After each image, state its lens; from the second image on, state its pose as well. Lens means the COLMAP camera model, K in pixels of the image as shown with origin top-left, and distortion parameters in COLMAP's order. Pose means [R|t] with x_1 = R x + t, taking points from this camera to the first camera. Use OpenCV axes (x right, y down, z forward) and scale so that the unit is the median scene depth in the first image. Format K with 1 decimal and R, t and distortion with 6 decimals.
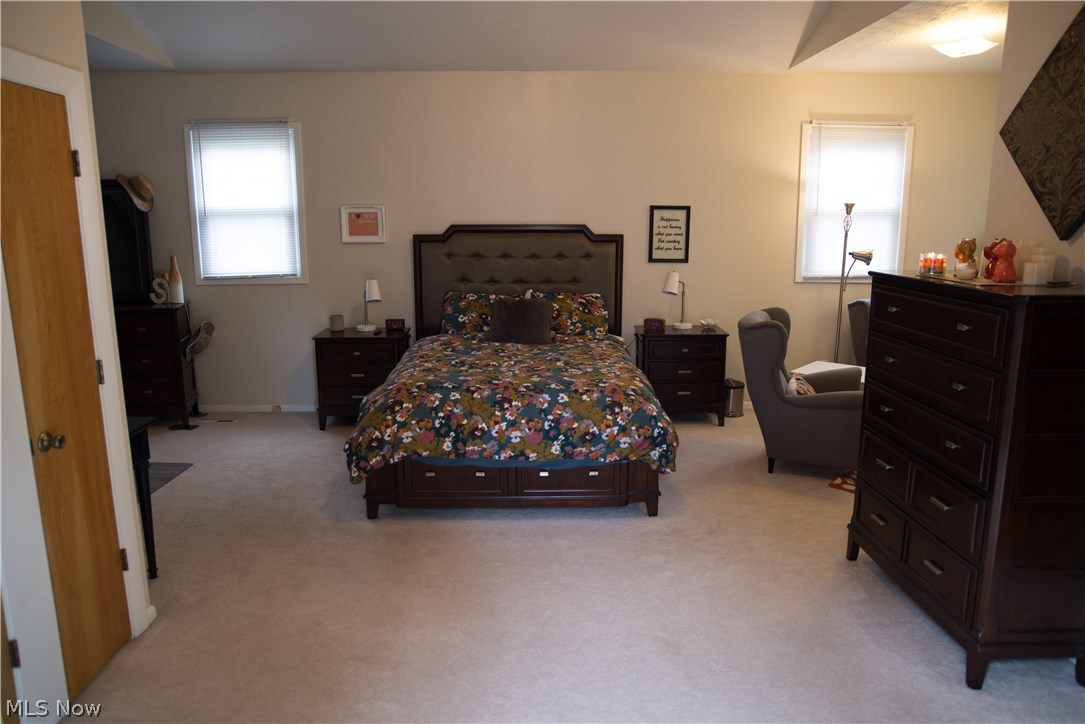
lens RADIAL K [[738.6, 0, 541.1], [0, 738.6, 375.6], [0, 0, 1]] dist [-0.093801, 0.059729]
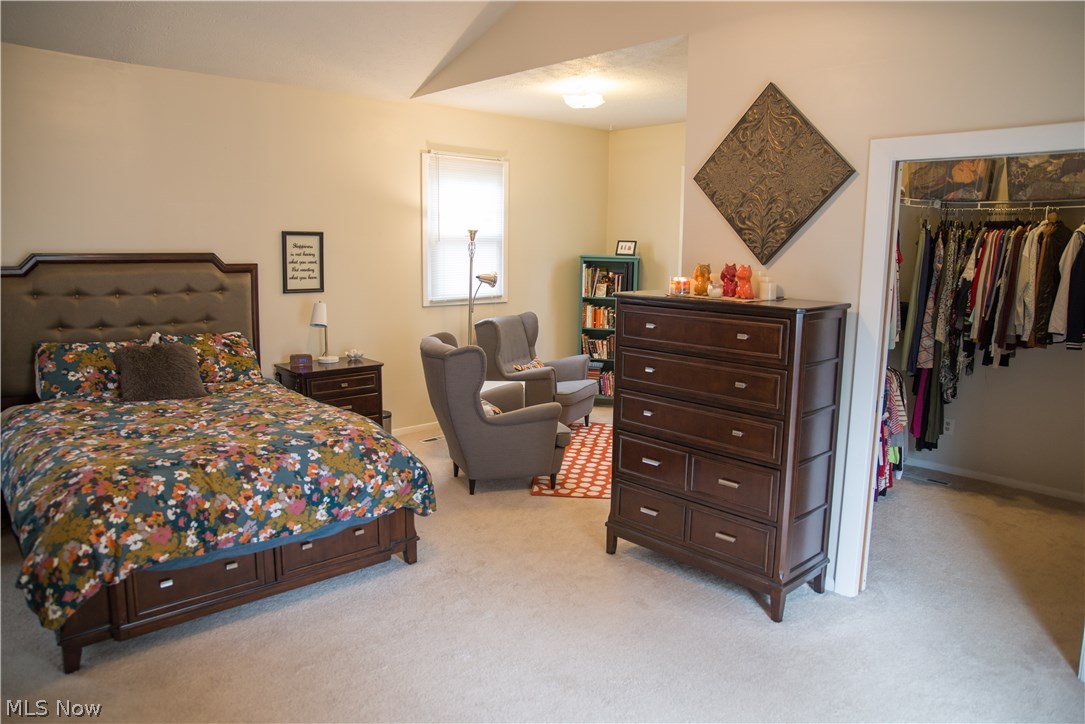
lens RADIAL K [[738.6, 0, 594.6], [0, 738.6, 365.6], [0, 0, 1]] dist [-0.093801, 0.059729]
pose [[0.747351, -0.096667, 0.657359, -0.271223], [0.125792, 0.992053, 0.002872, -0.033261], [-0.652413, 0.080544, 0.753572, 0.136706]]
